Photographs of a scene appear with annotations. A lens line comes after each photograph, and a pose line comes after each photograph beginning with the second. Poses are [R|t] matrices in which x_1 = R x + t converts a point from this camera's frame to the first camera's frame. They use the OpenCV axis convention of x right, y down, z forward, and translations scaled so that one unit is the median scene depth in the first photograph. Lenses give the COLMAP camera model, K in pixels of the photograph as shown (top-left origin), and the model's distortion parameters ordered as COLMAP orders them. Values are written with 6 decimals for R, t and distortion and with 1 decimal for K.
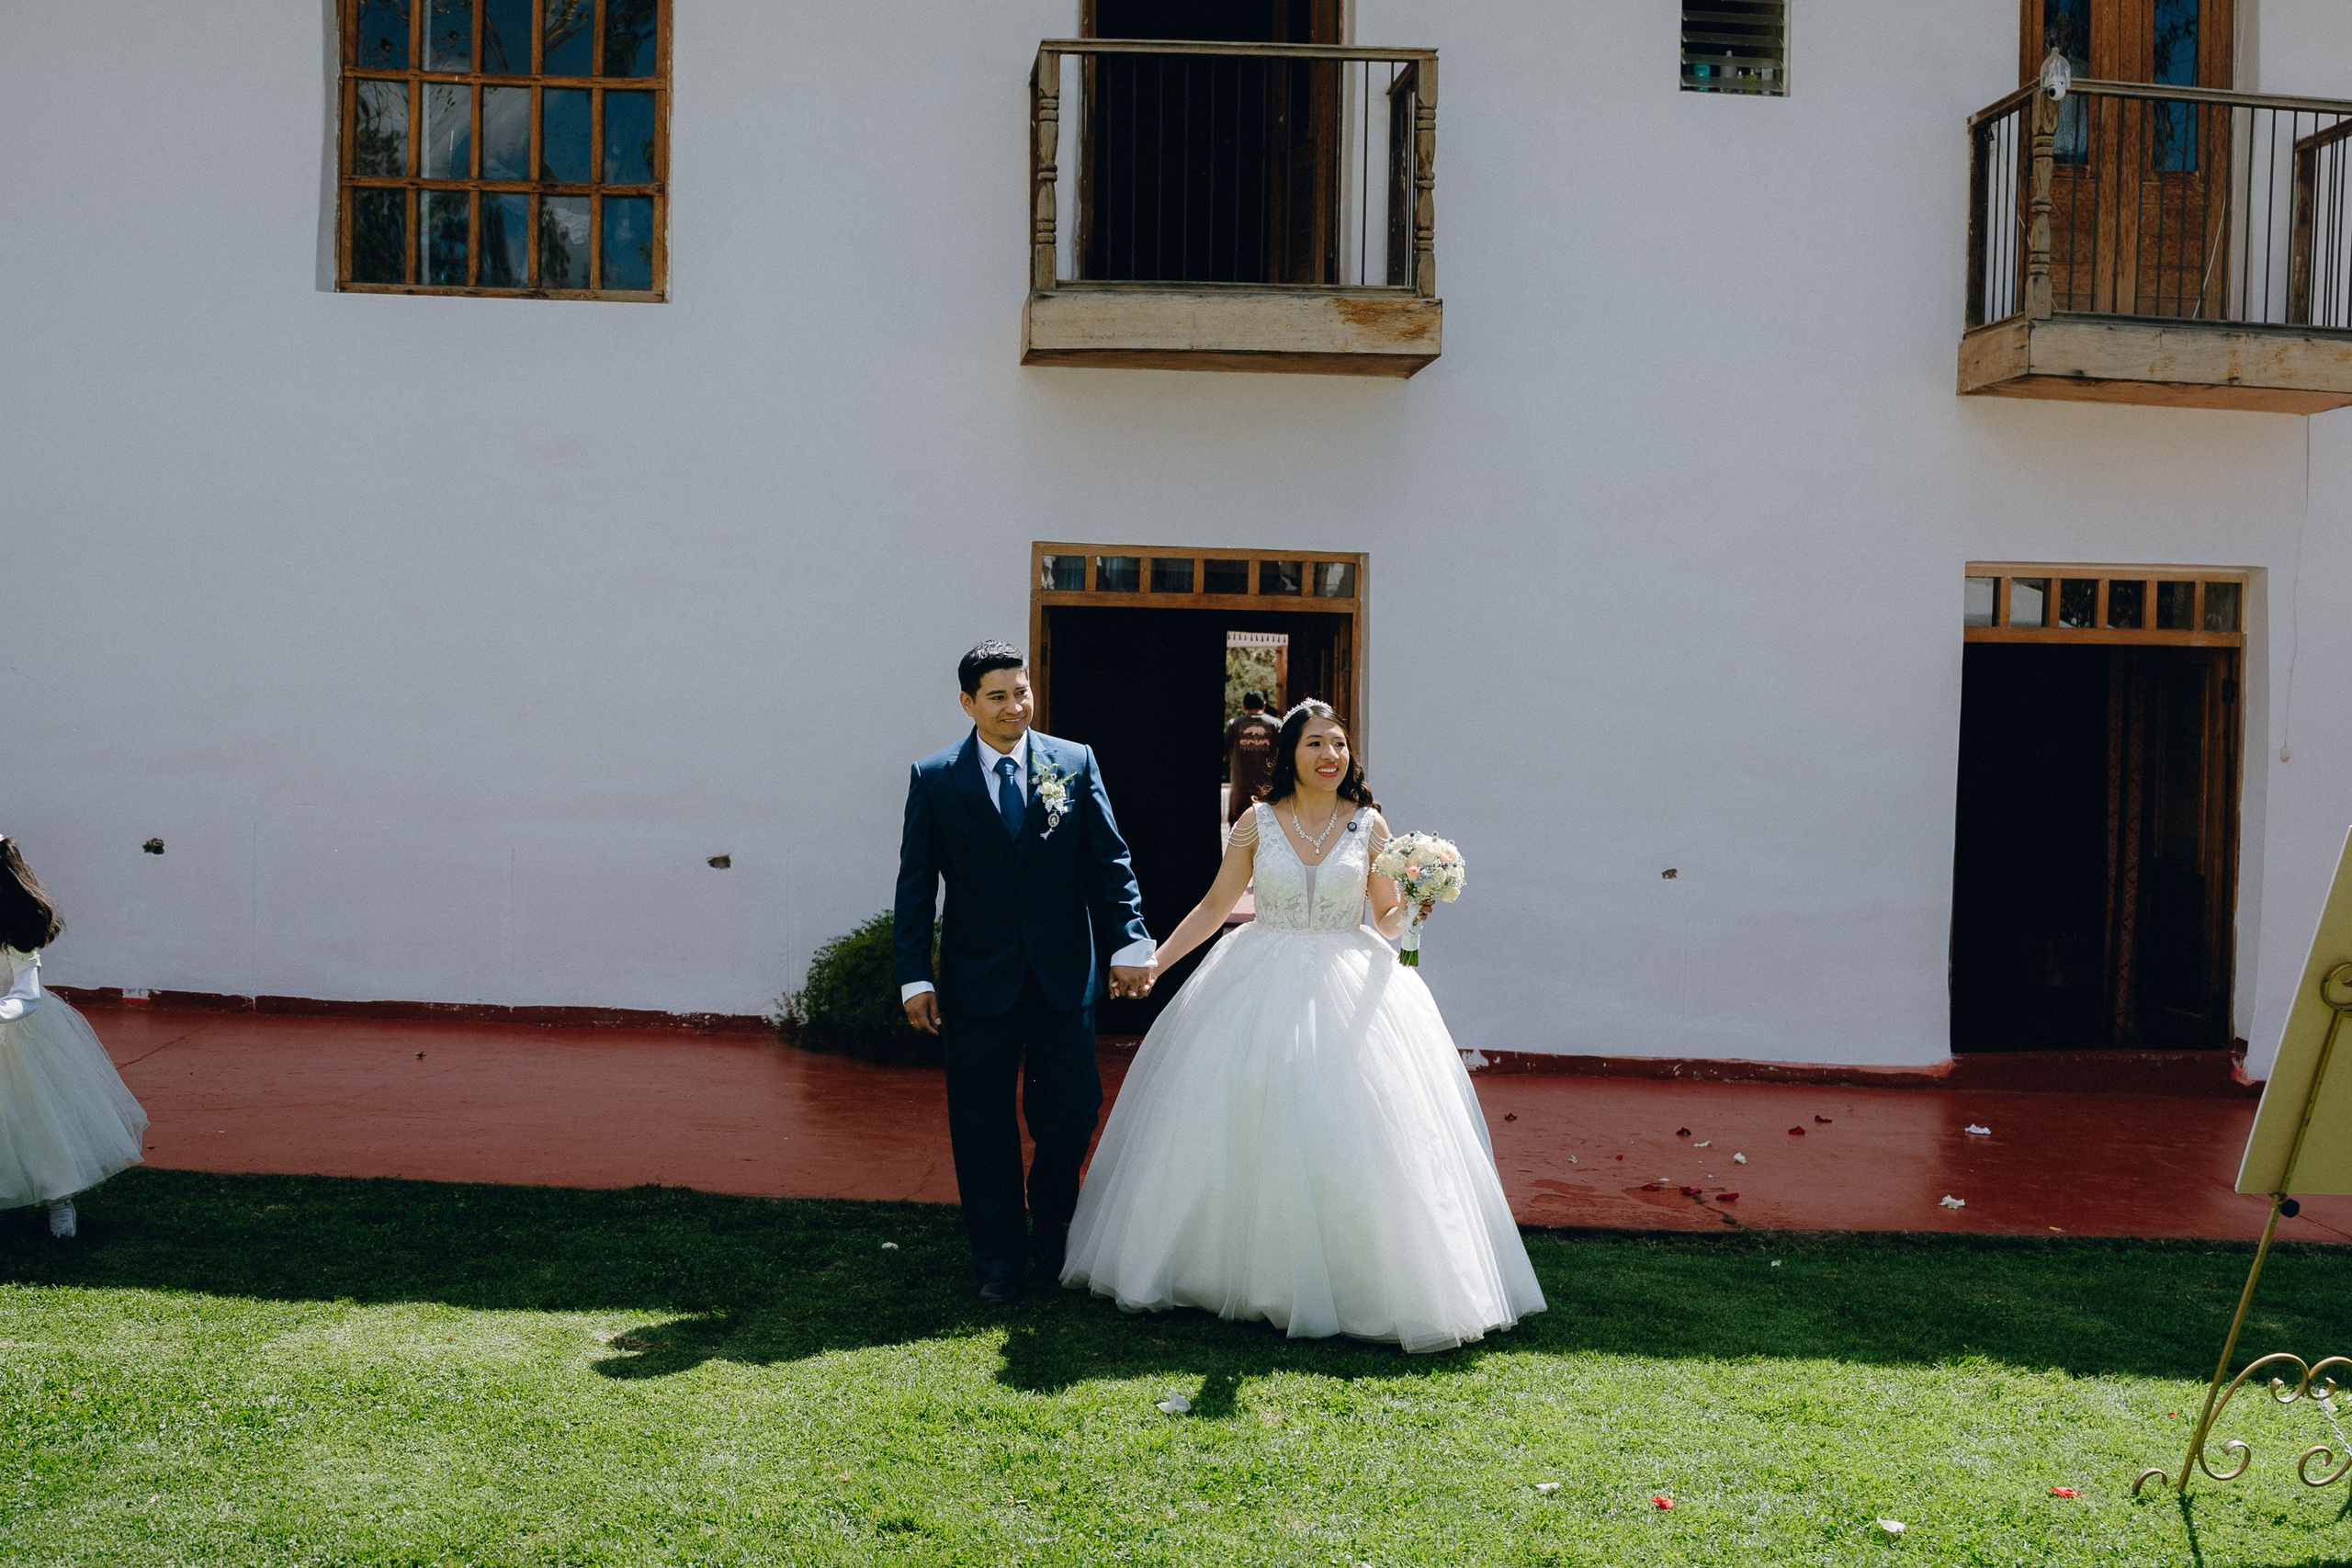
lens RADIAL K [[2442.3, 0, 1172.3], [0, 2442.3, 772.5], [0, 0, 1]] dist [-0.081946, 0.000000]
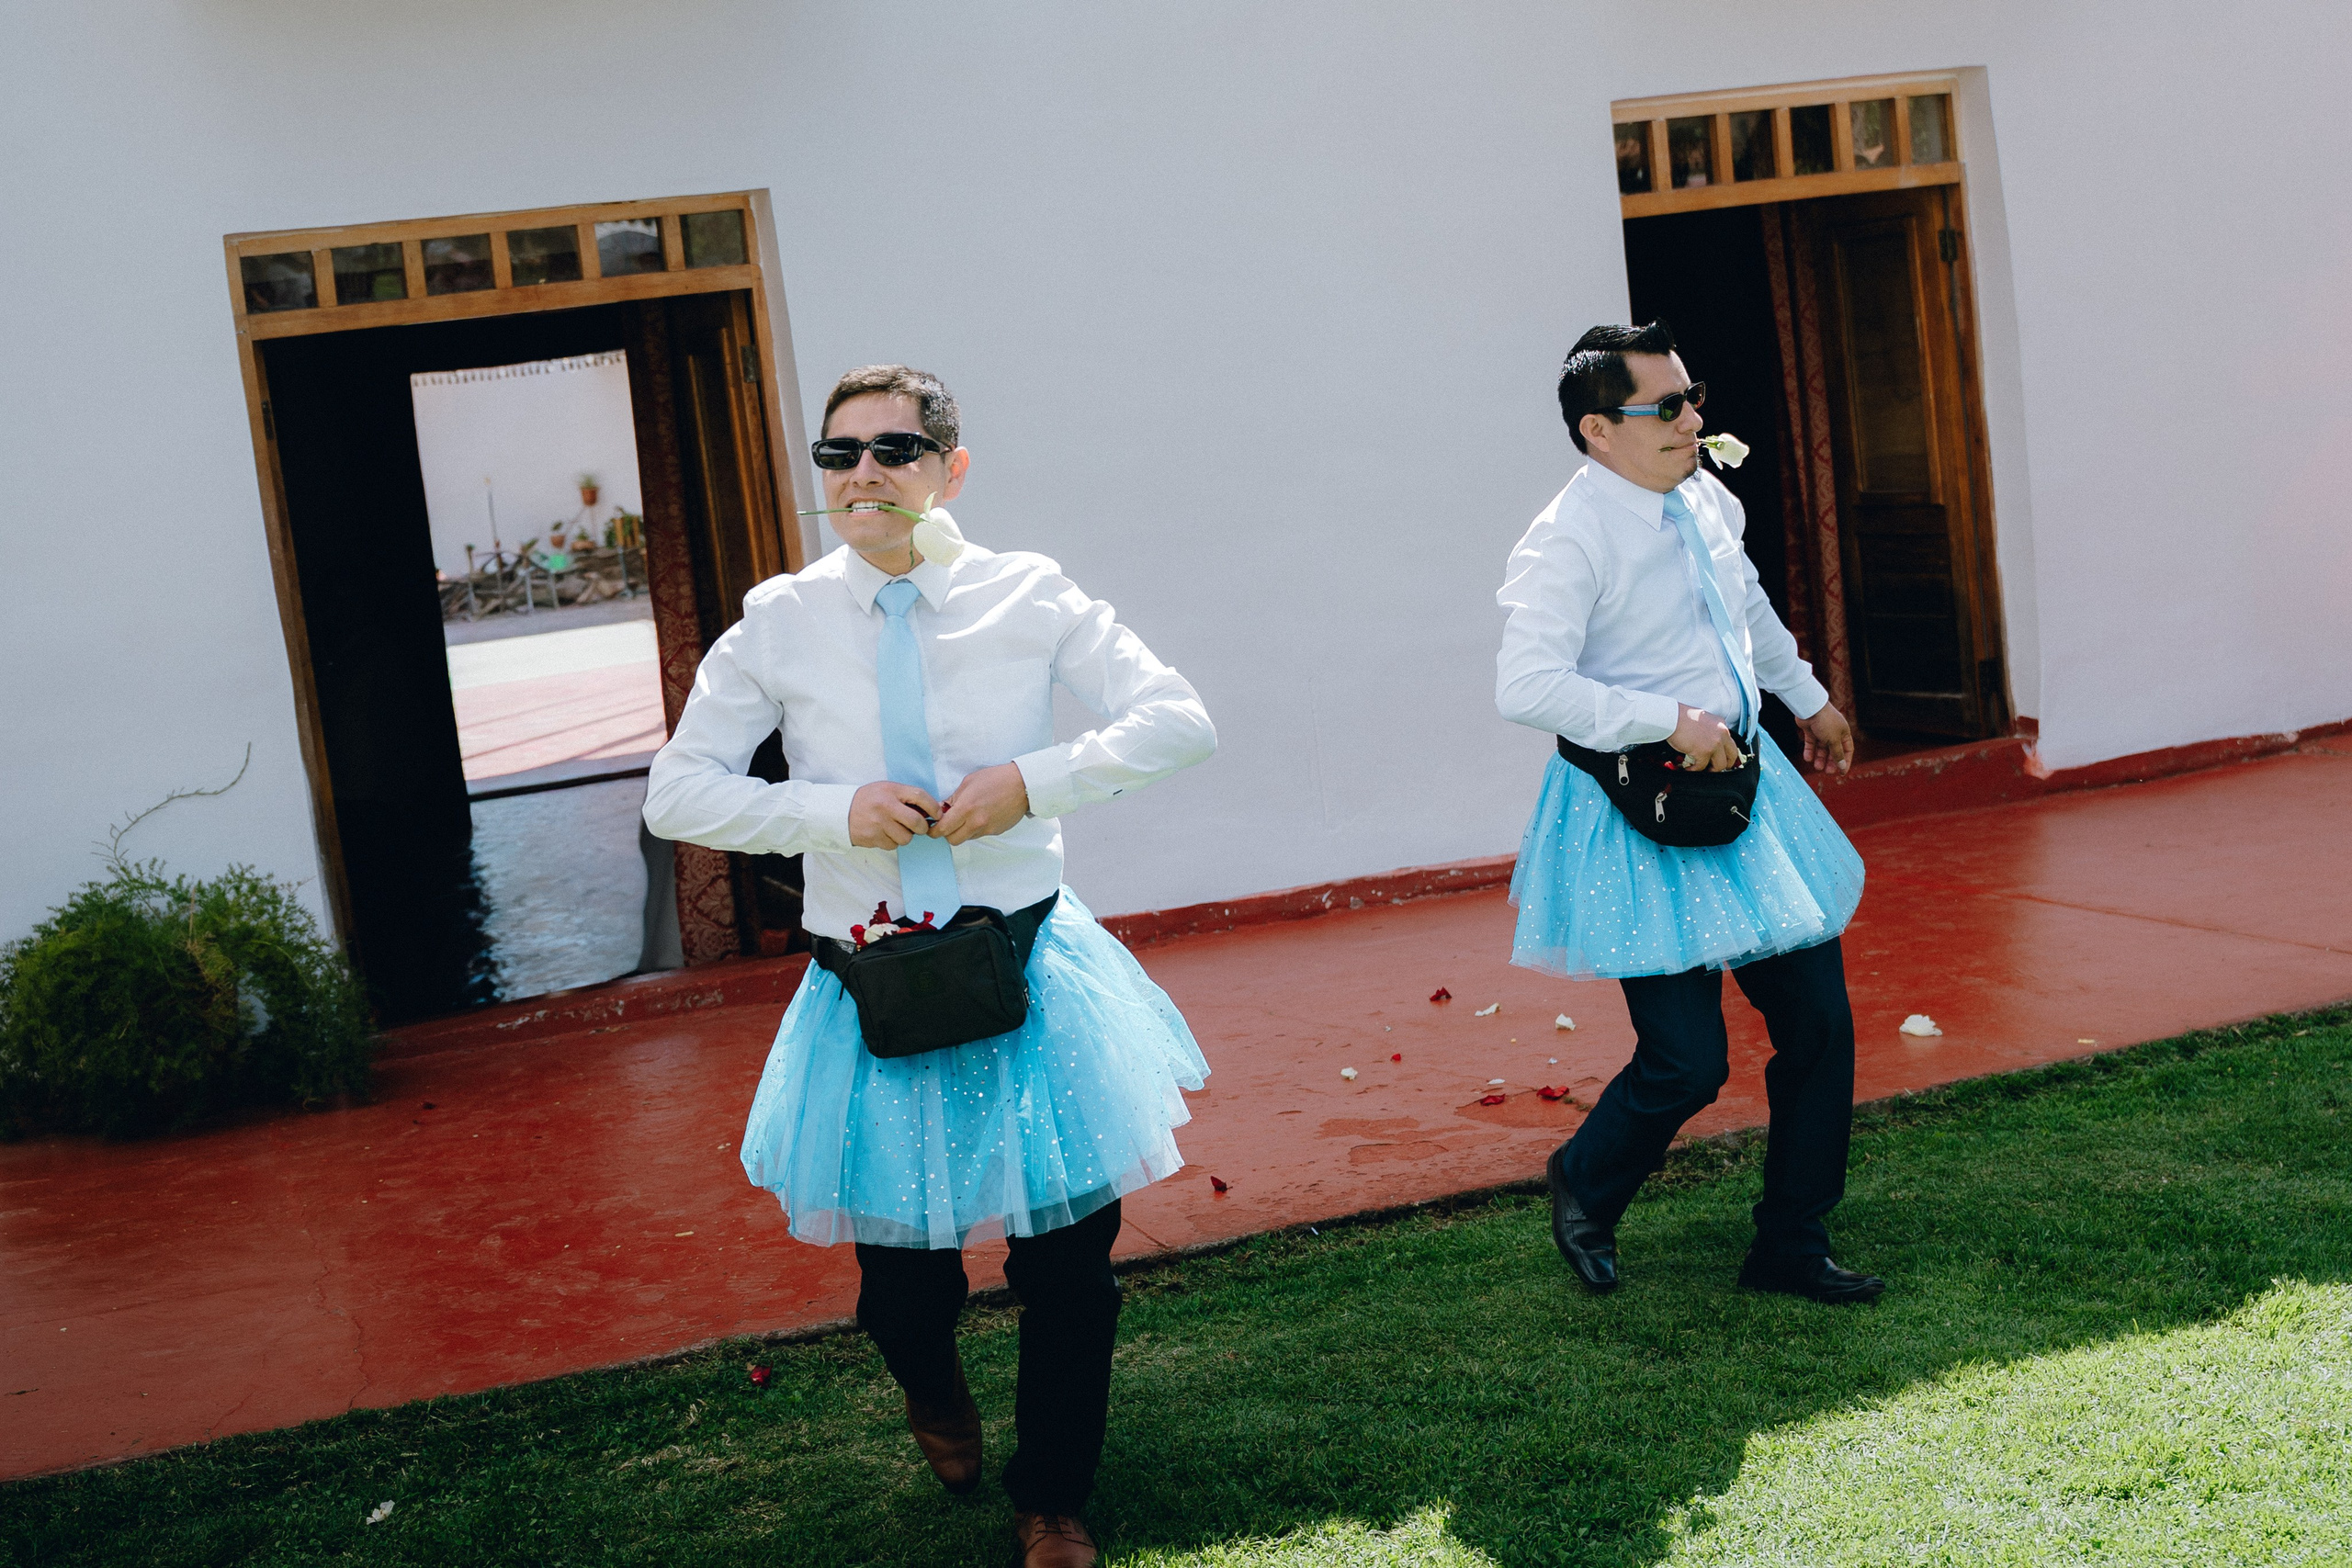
lens RADIAL K [[3052.4, 0, 1192.4], [0, 3052.4, 775.6], [0, 0, 1]] dist [-0.064486, 0.000000]
pose [[0.937447, -0.173540, 0.301791, -0.082448], [0.148803, 0.983457, 0.103299, -0.005581], [-0.314725, -0.051930, 0.947761, 0.216343]]
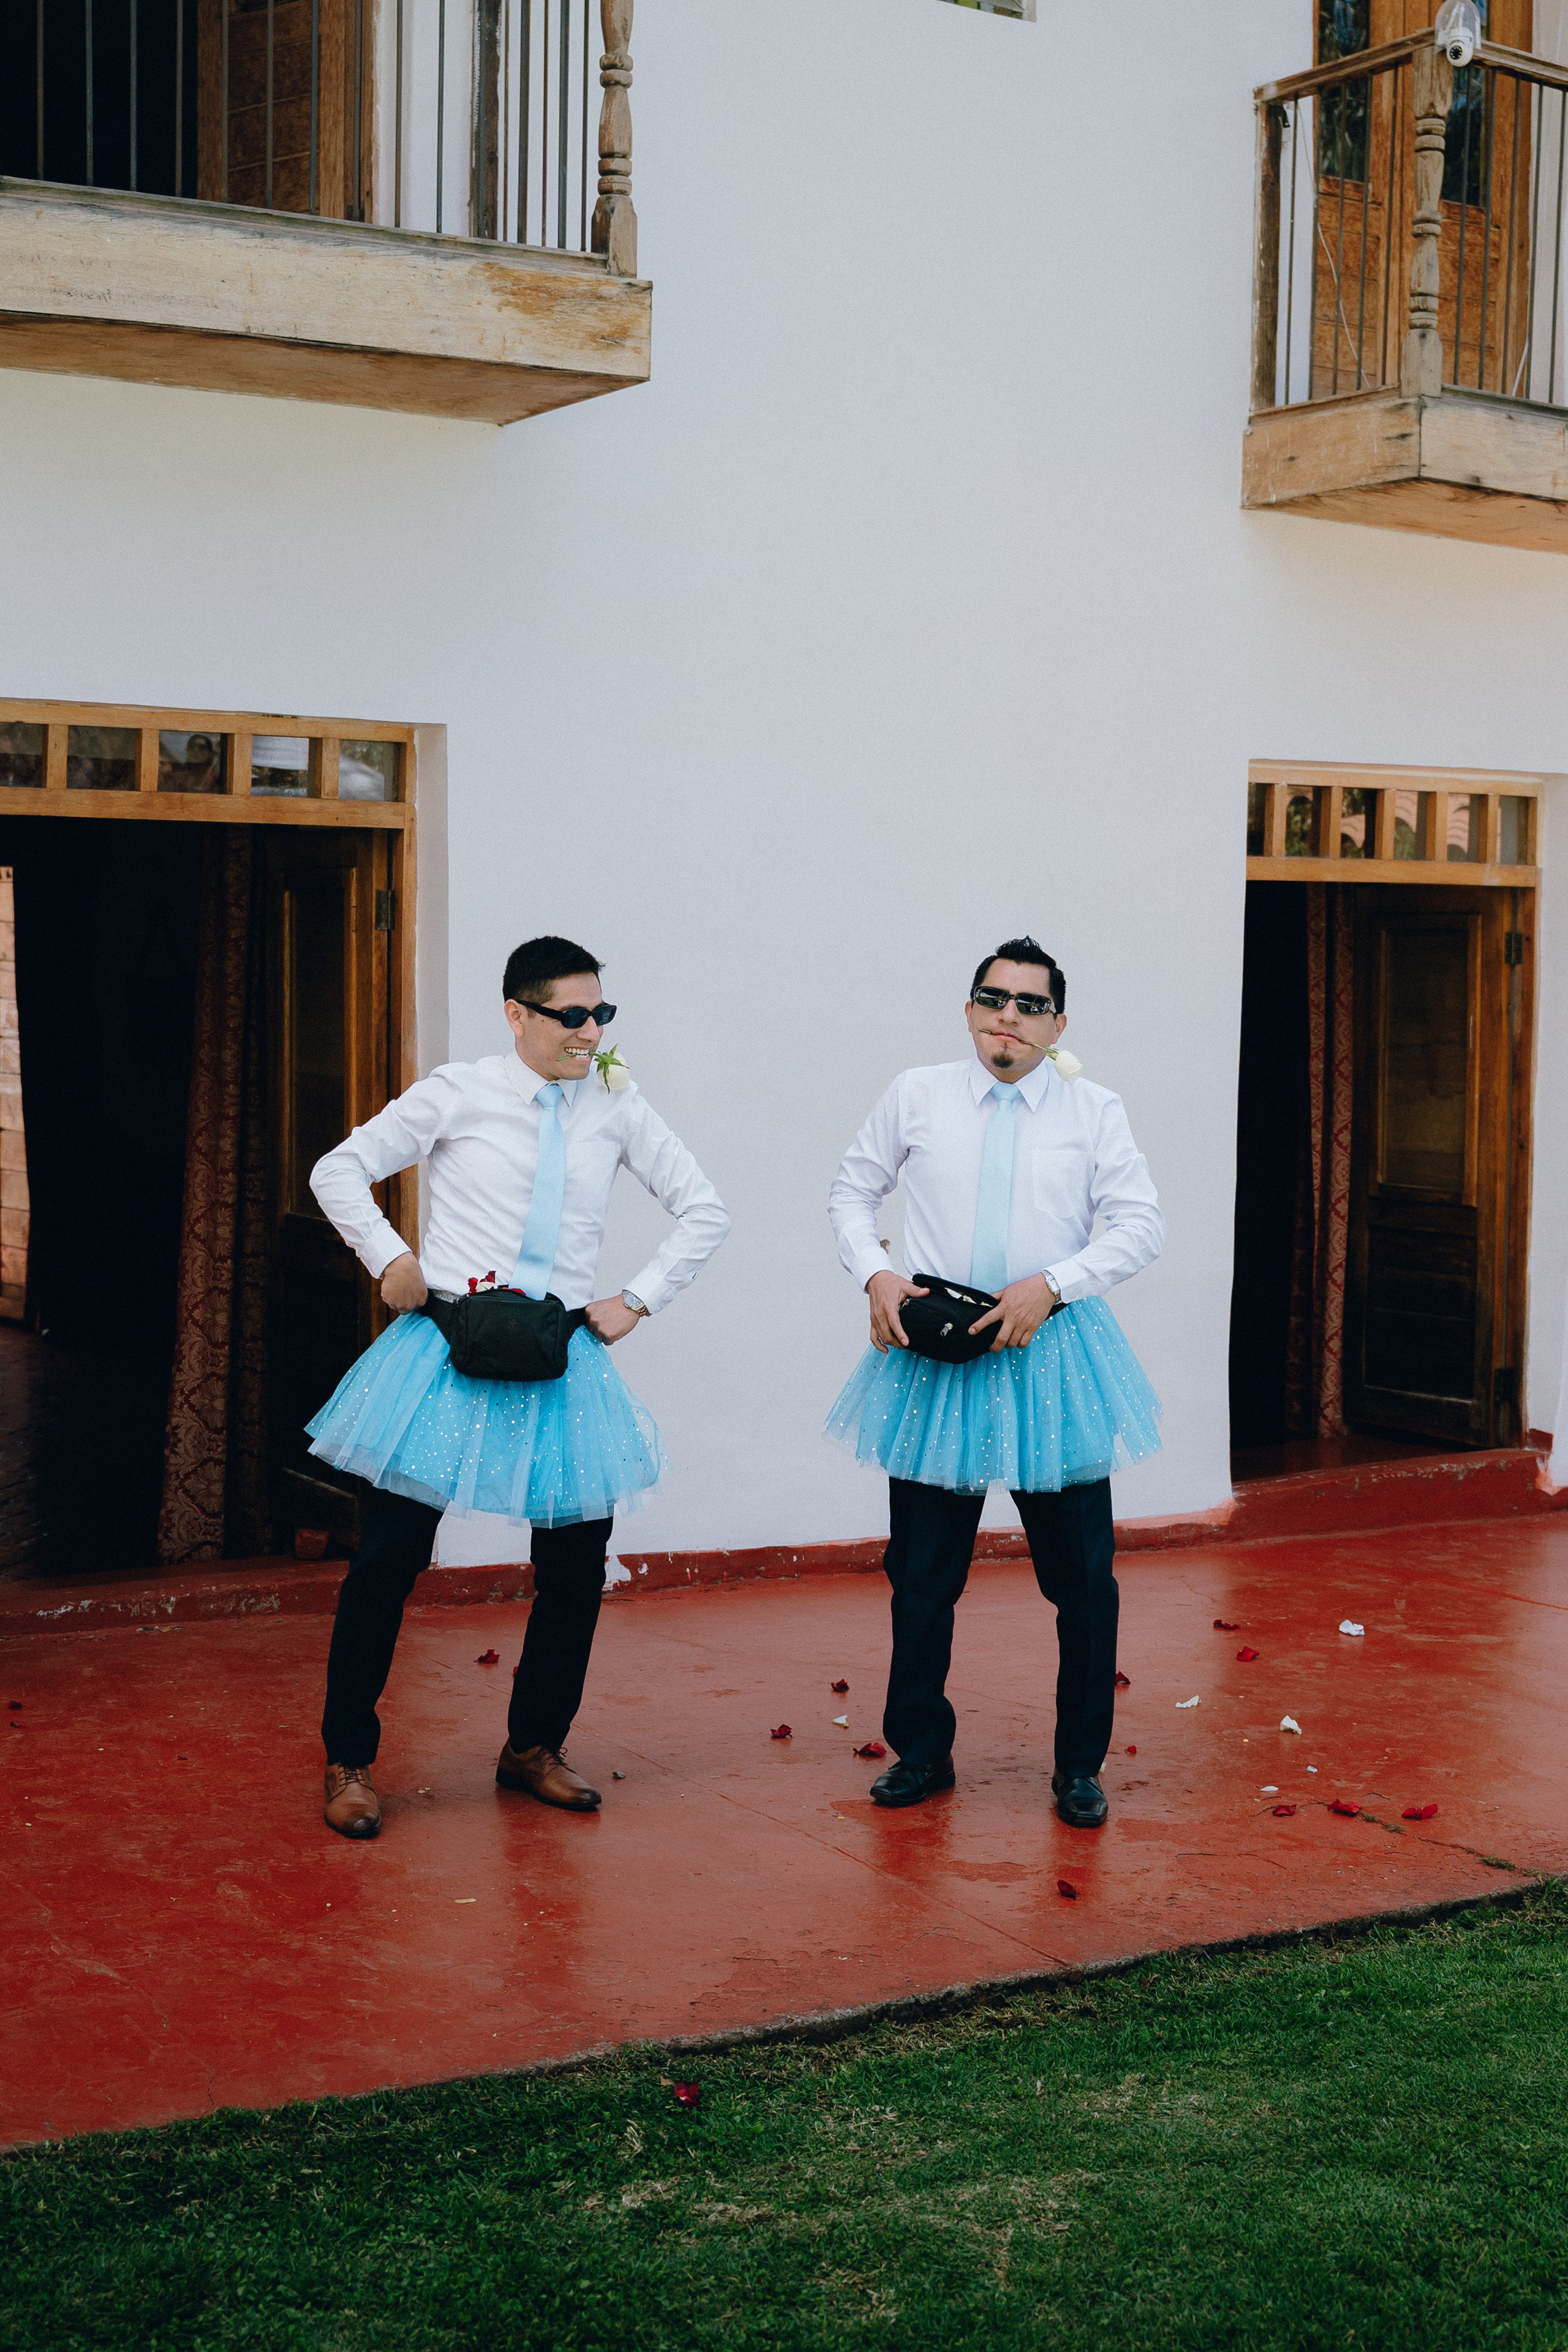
lens RADIAL K [[3052.7, 0, 767.3], [0, 3052.7, 1167.1], [0, 0, 1]] dist [-0.064486, 0.000000]
pose [[0.880349, -0.042612, 0.472409, -0.202870], [0.023554, 0.998655, 0.046188, -0.017174], [-0.473741, -0.029535, 0.880169, 0.332081]]
